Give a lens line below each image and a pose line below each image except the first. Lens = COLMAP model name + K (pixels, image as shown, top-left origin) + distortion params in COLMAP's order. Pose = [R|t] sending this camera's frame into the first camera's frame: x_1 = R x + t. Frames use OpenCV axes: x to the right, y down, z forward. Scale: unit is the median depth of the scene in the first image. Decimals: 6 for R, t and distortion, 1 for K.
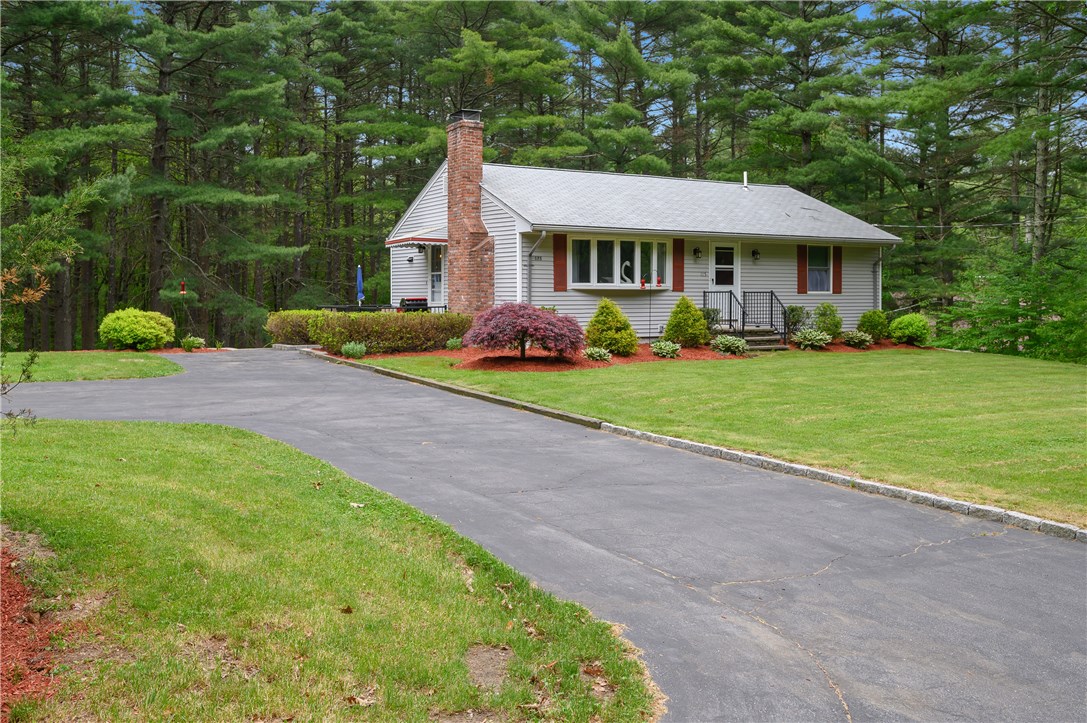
lens RADIAL K [[931.7, 0, 543.5], [0, 931.7, 361.5], [0, 0, 1]] dist [0.000390, 0.000498]
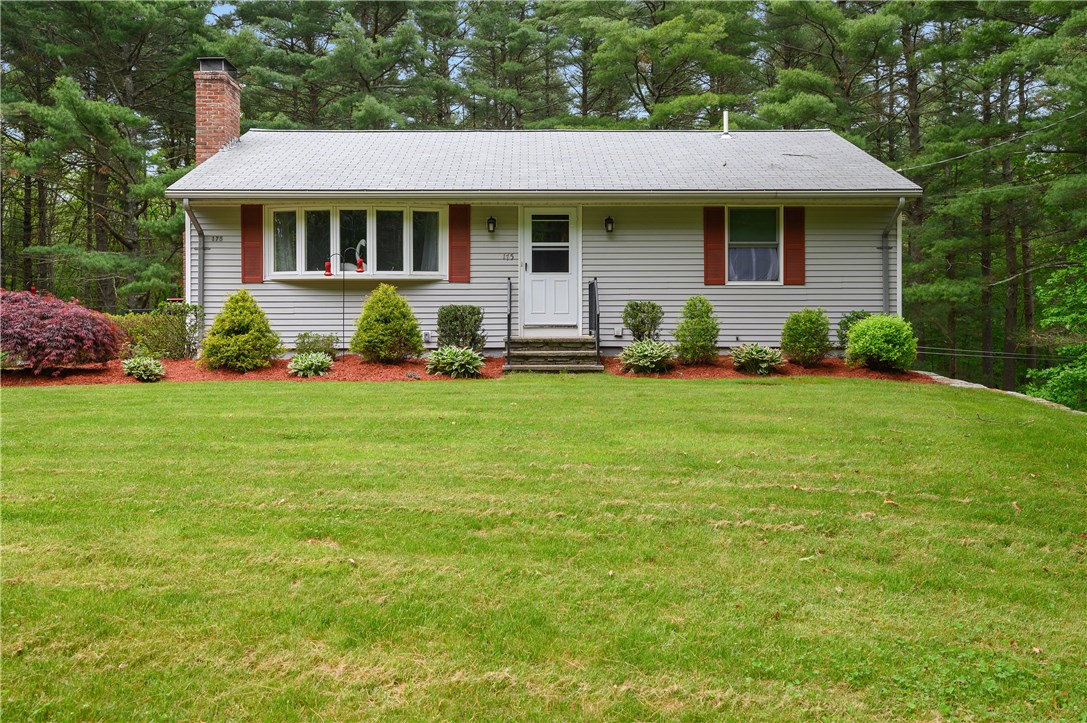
lens RADIAL K [[899.1, 0, 543.5], [0, 899.1, 361.5], [0, 0, 1]] dist [-0.011409, -0.005550]
pose [[0.874388, 0.014351, -0.485014, 0.500754], [-0.030830, 0.999186, -0.026015, -0.003050], [0.484246, 0.037700, 0.874119, 0.451629]]
